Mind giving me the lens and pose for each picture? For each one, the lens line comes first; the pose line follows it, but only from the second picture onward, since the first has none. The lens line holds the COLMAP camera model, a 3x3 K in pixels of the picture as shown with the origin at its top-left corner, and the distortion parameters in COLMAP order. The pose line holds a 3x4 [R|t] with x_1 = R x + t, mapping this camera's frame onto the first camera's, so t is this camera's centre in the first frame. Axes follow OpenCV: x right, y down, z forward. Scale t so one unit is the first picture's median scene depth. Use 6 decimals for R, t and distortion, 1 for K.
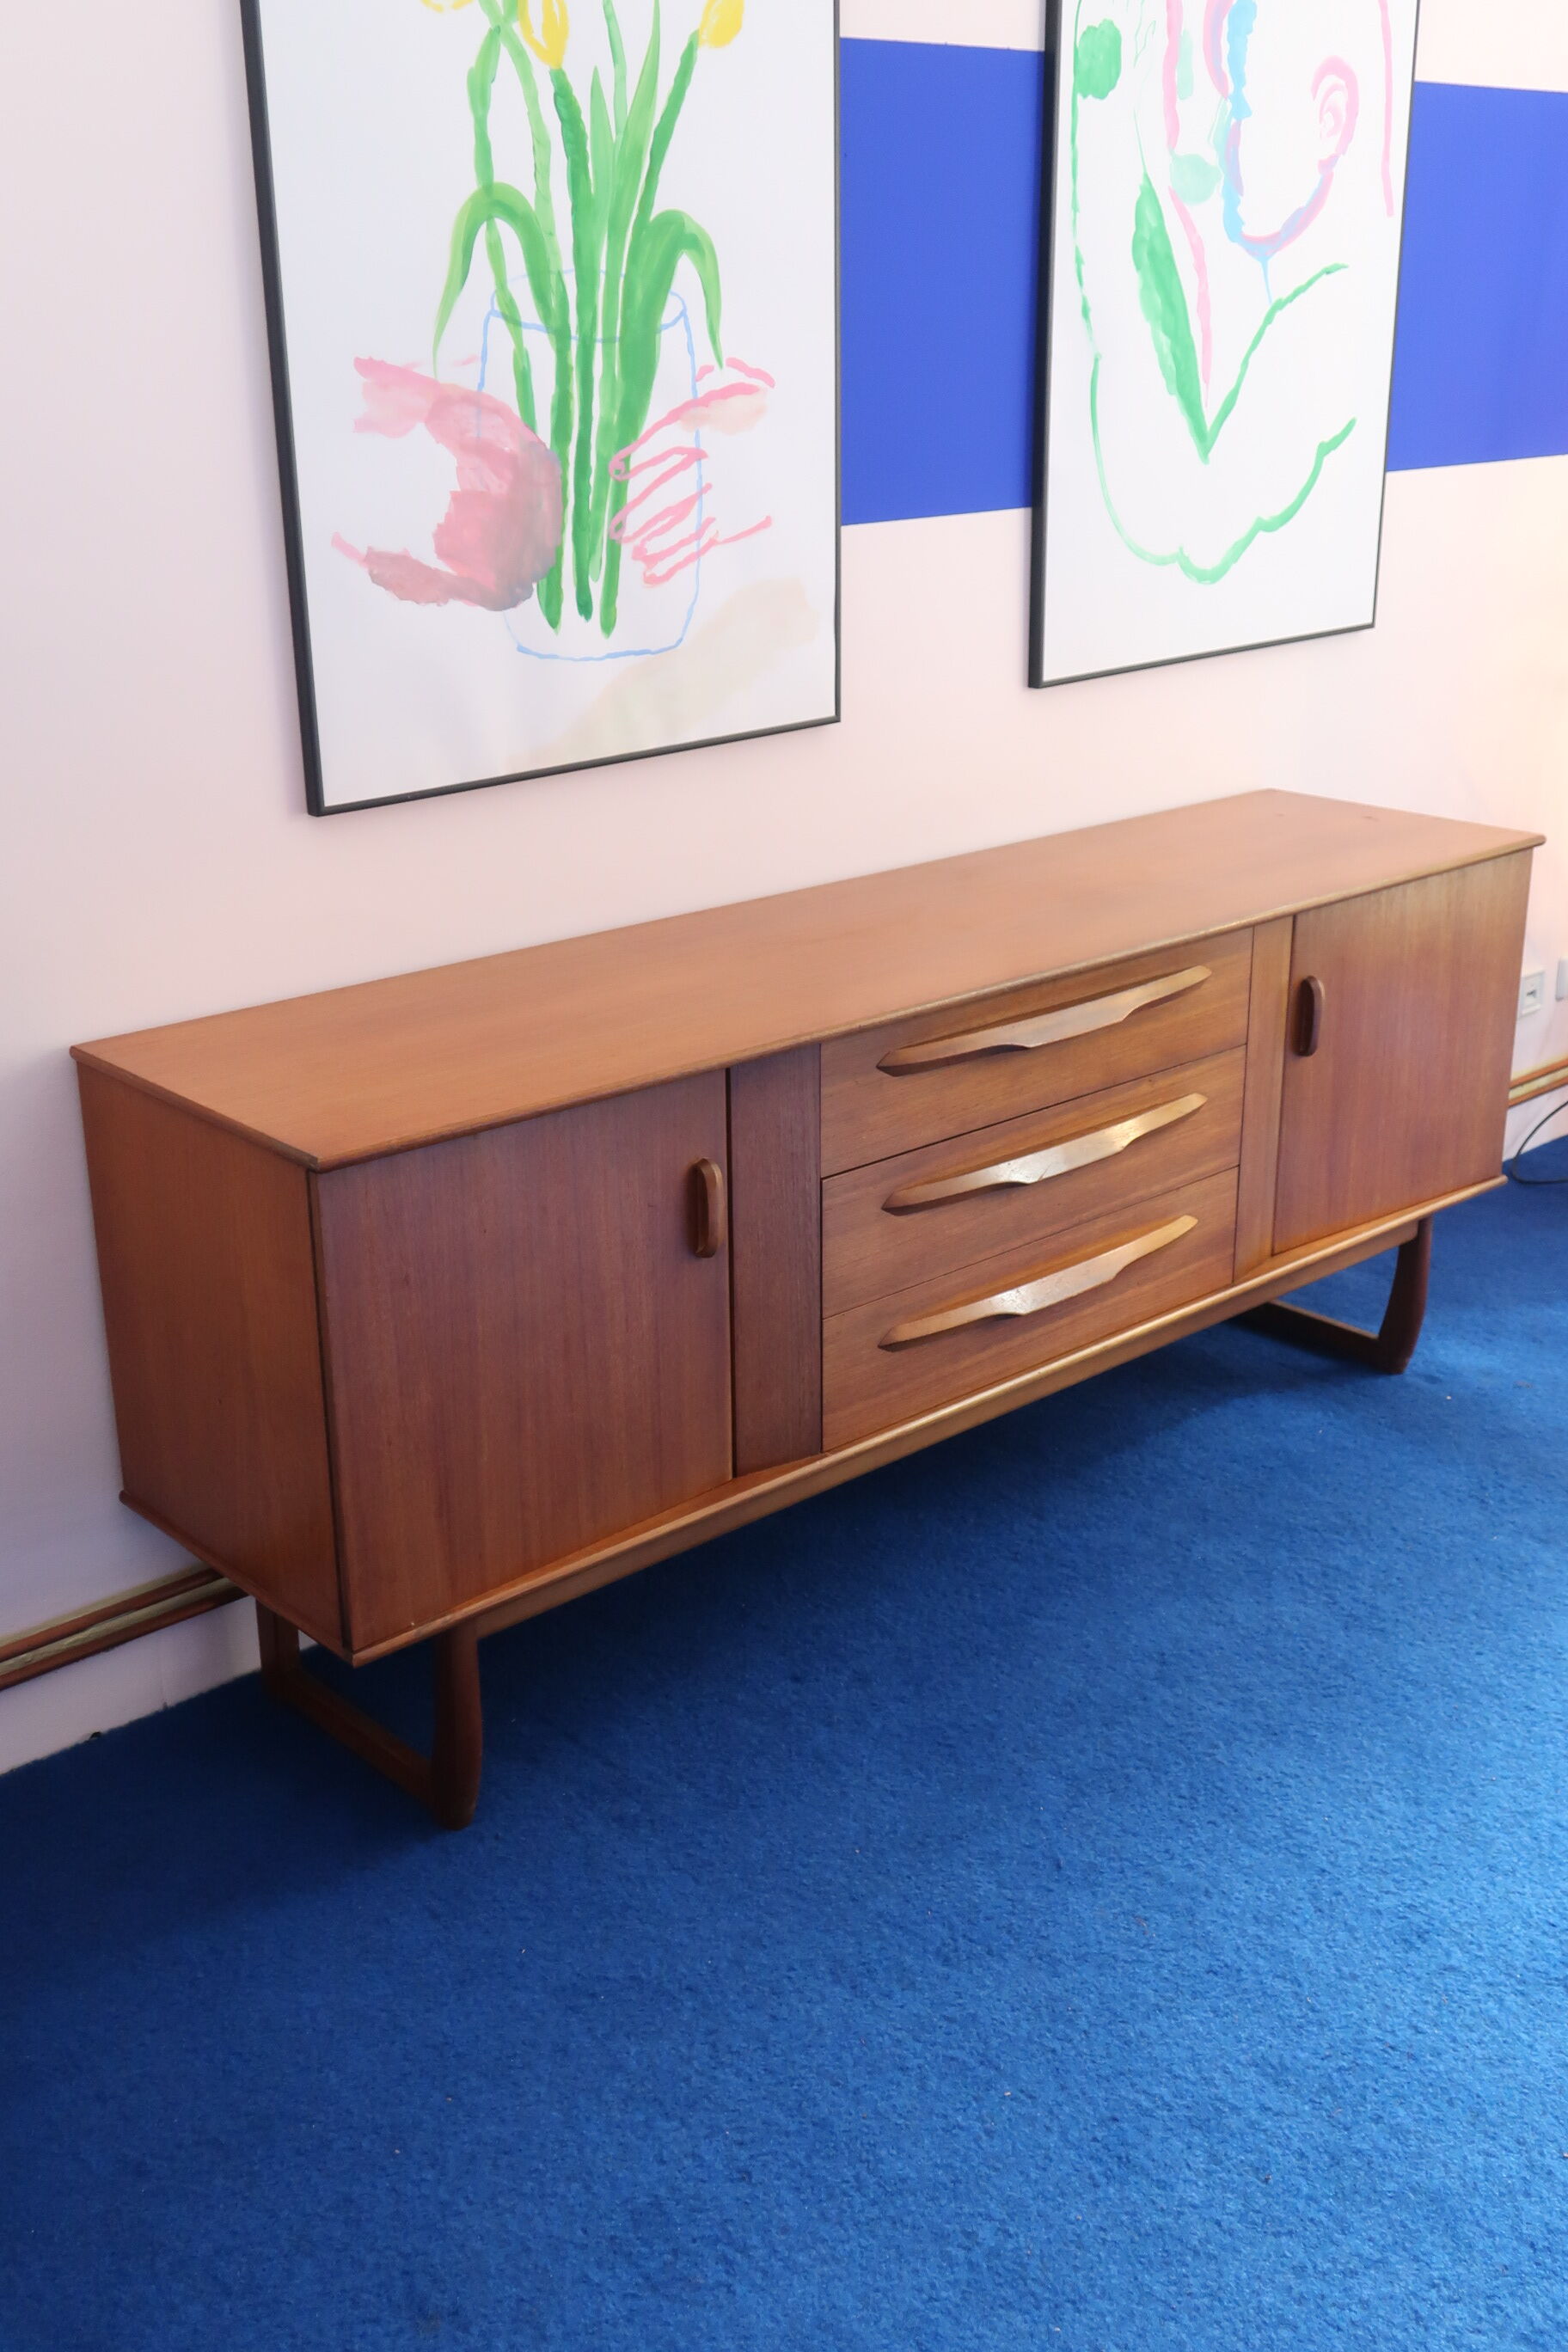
lens RADIAL K [[2442.0, 0, 767.3], [0, 2442.0, 1187.5], [0, 0, 1]] dist [-0.010142, 0.000000]
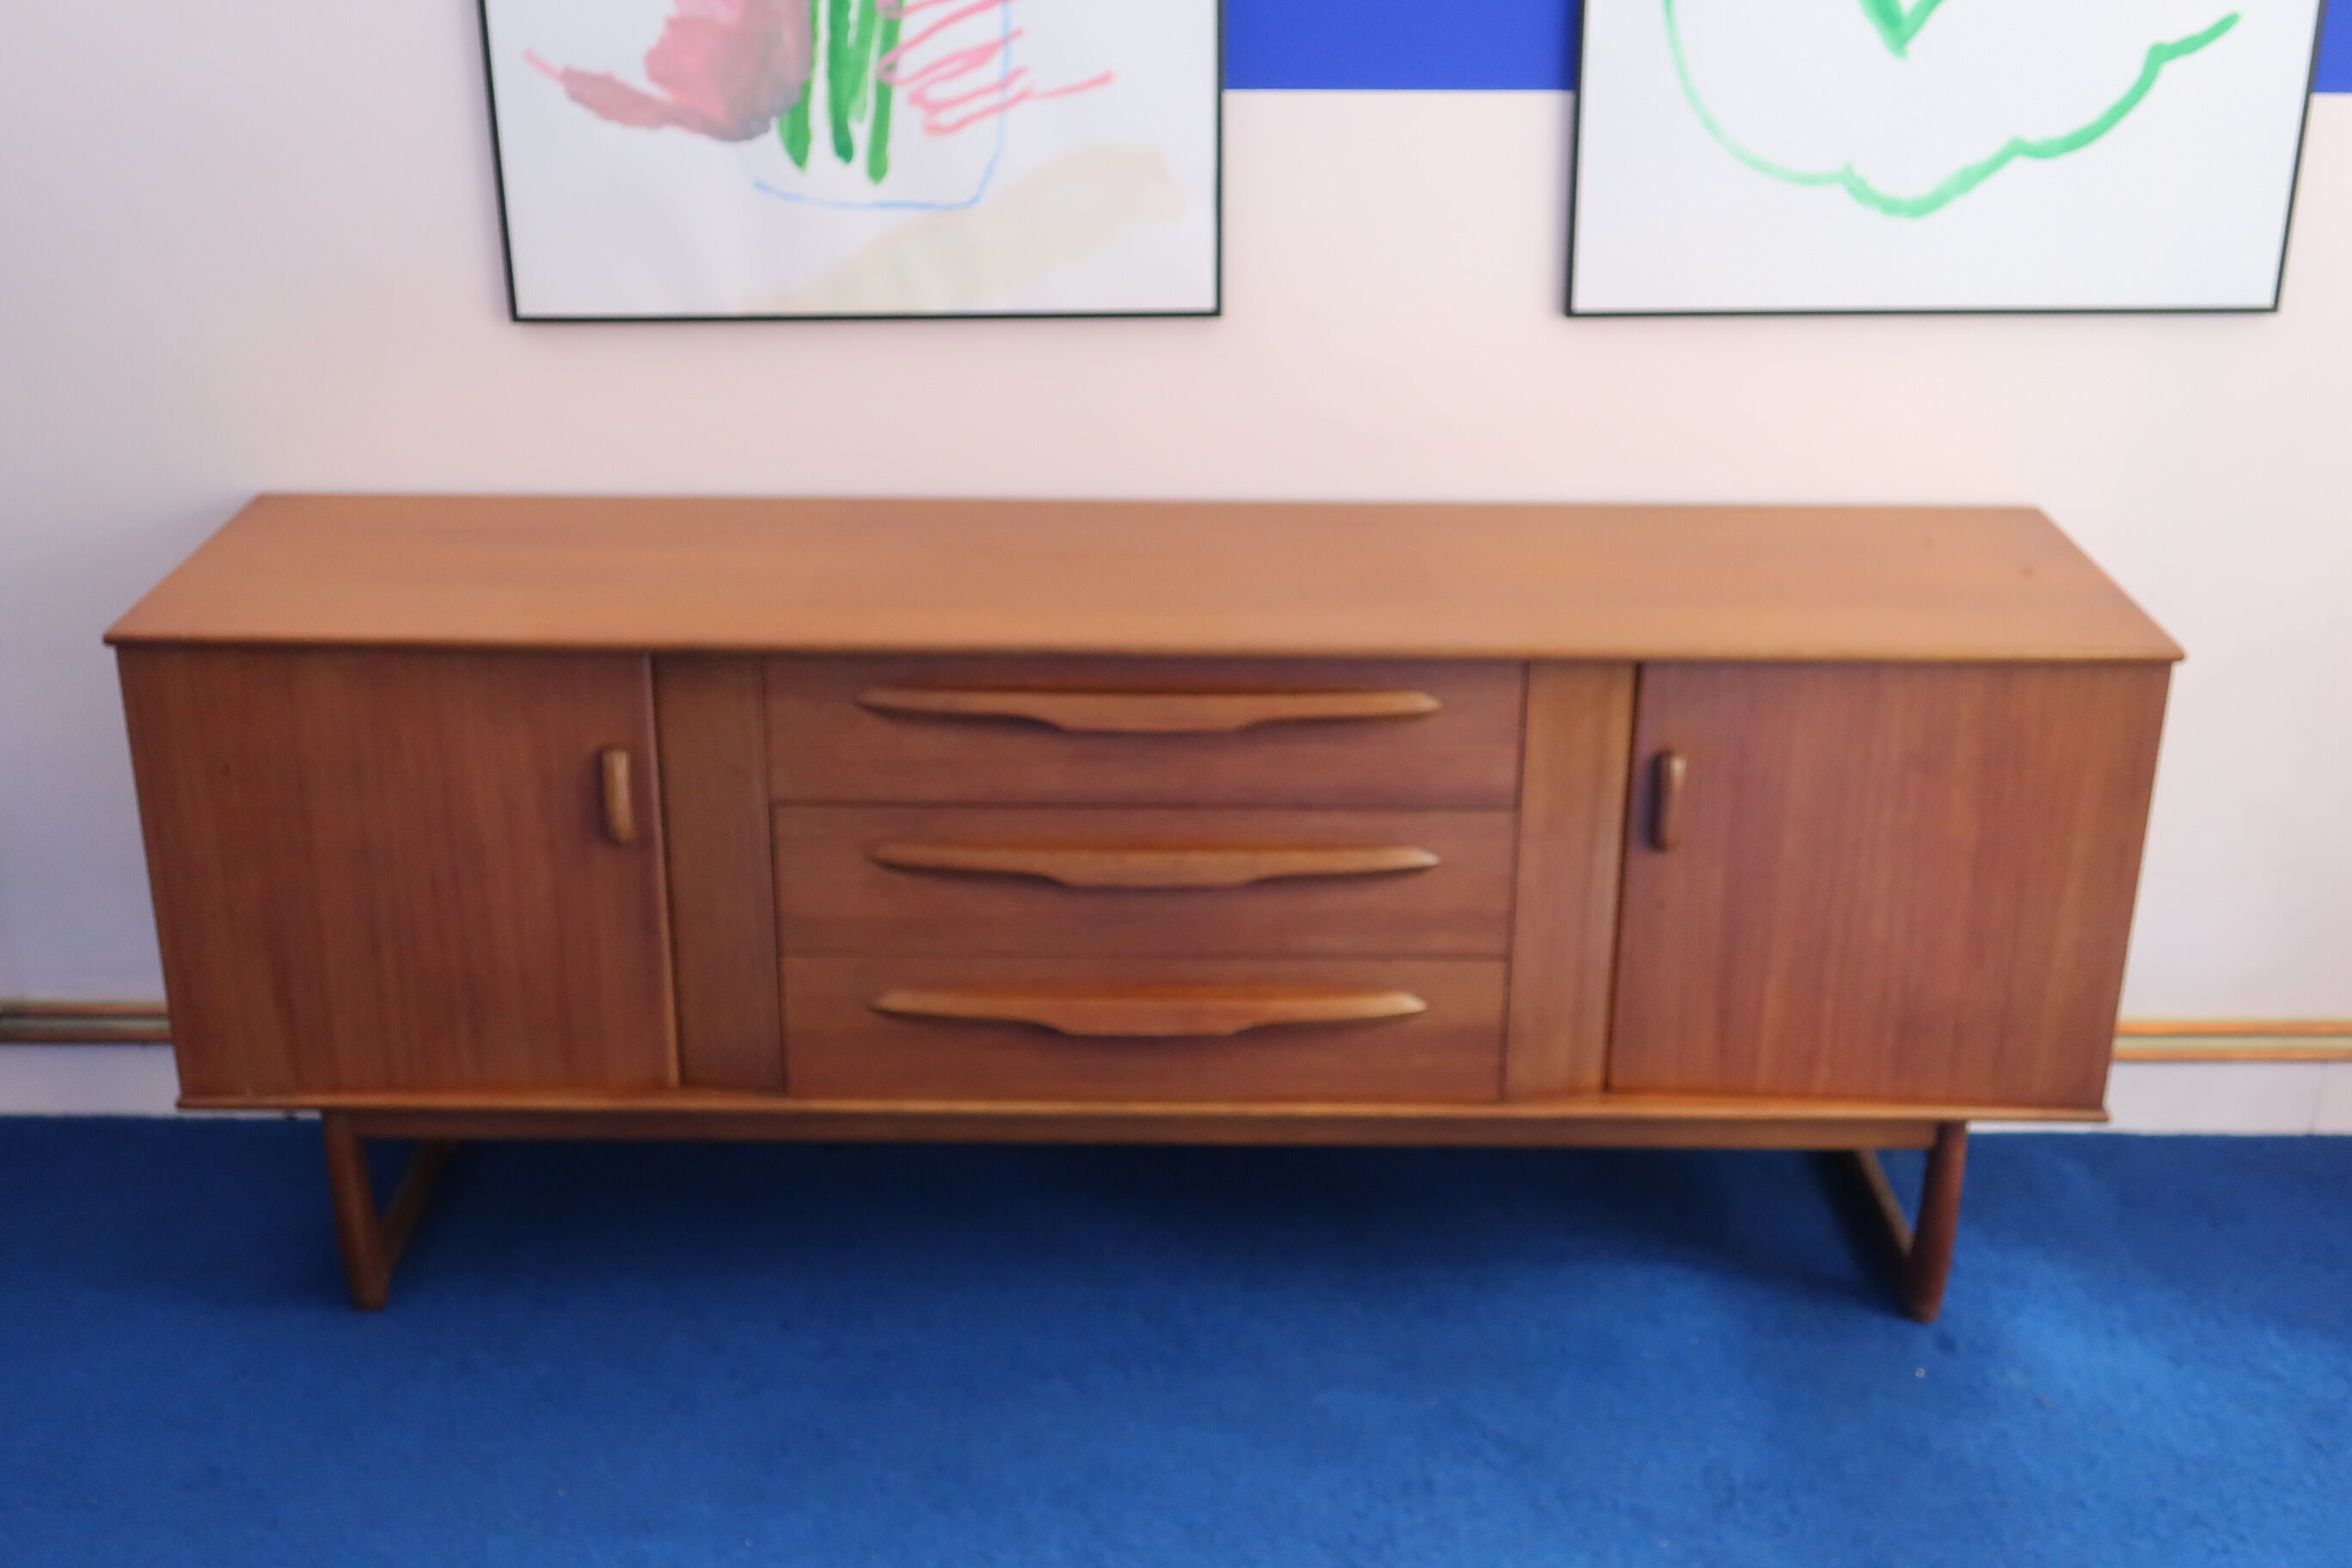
lens RADIAL K [[2704.3, 0, 1163.7], [0, 2704.3, 771.9], [0, 0, 1]] dist [-0.014467, 0.000000]
pose [[0.743392, 0.264581, -0.614301, 0.720312], [-0.242395, 0.962571, 0.121248, -0.166185], [0.623388, 0.058769, 0.779701, 0.291103]]
